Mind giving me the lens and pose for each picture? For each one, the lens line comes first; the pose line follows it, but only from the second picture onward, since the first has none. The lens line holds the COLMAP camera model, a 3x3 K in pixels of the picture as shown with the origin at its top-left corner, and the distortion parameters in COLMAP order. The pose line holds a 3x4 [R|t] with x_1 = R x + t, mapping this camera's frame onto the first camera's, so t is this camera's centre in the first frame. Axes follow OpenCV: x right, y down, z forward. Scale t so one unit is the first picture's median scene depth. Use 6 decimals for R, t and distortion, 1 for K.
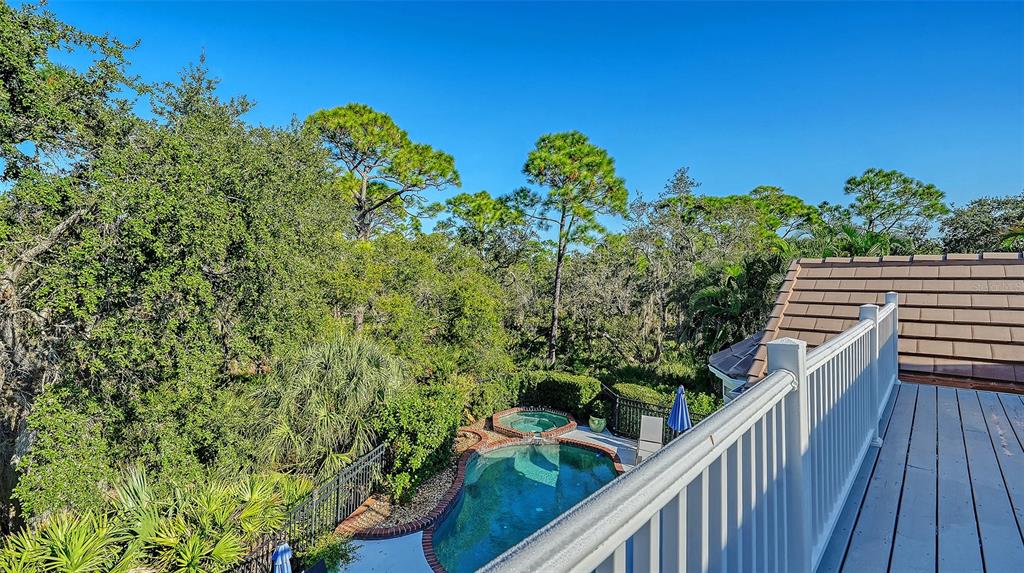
lens RADIAL K [[454.3, 0, 469.5], [0, 454.3, 283.1], [0, 0, 1]] dist [0.002905, -0.001162]
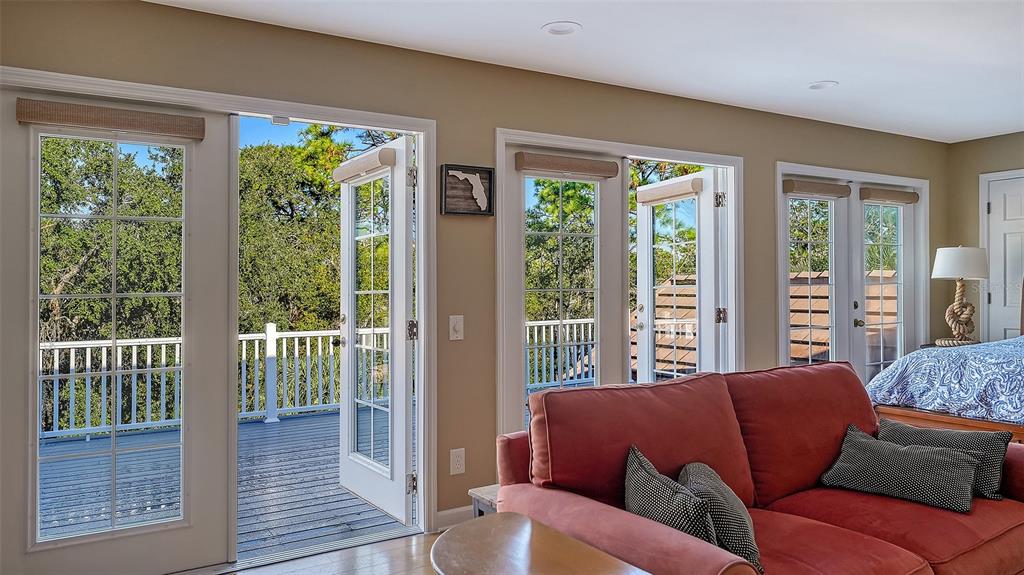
lens RADIAL K [[795.5, 0, 491.2], [0, 795.5, 272.2], [0, 0, 1]] dist [-0.004495, 0.017008]
pose [[0.958811, -0.007265, -0.283953, 0.461803], [0.001018, 0.999754, -0.022140, -0.011157], [0.284044, 0.020939, 0.958583, -0.459978]]
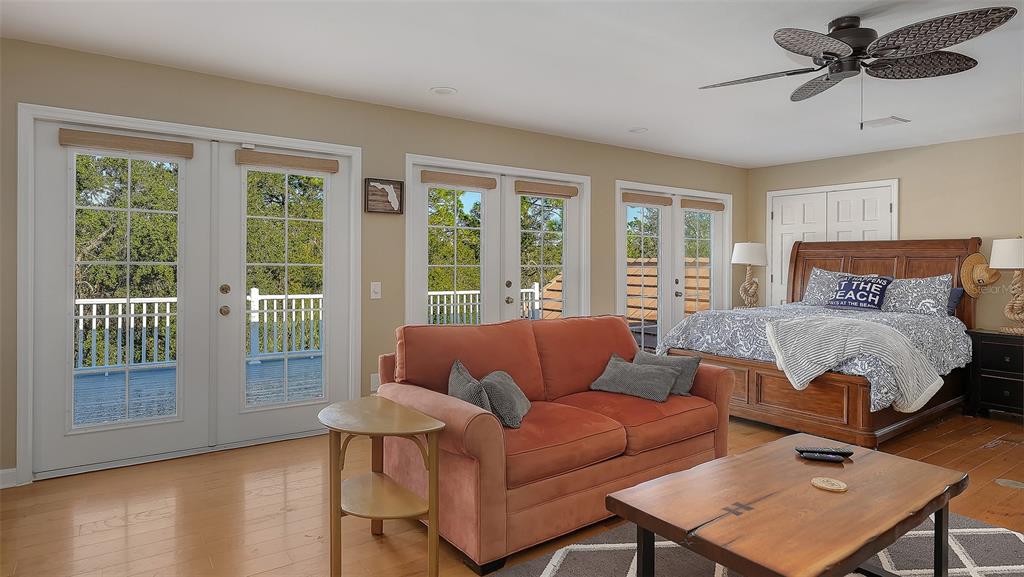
lens RADIAL K [[669.3, 0, 529.9], [0, 669.3, 278.6], [0, 0, 1]] dist [0.001253, -0.007028]
pose [[0.981783, 0.020669, -0.188880, 0.528370], [-0.018351, 0.999733, 0.014008, -0.009940], [0.189119, -0.010287, 0.981900, -0.533819]]
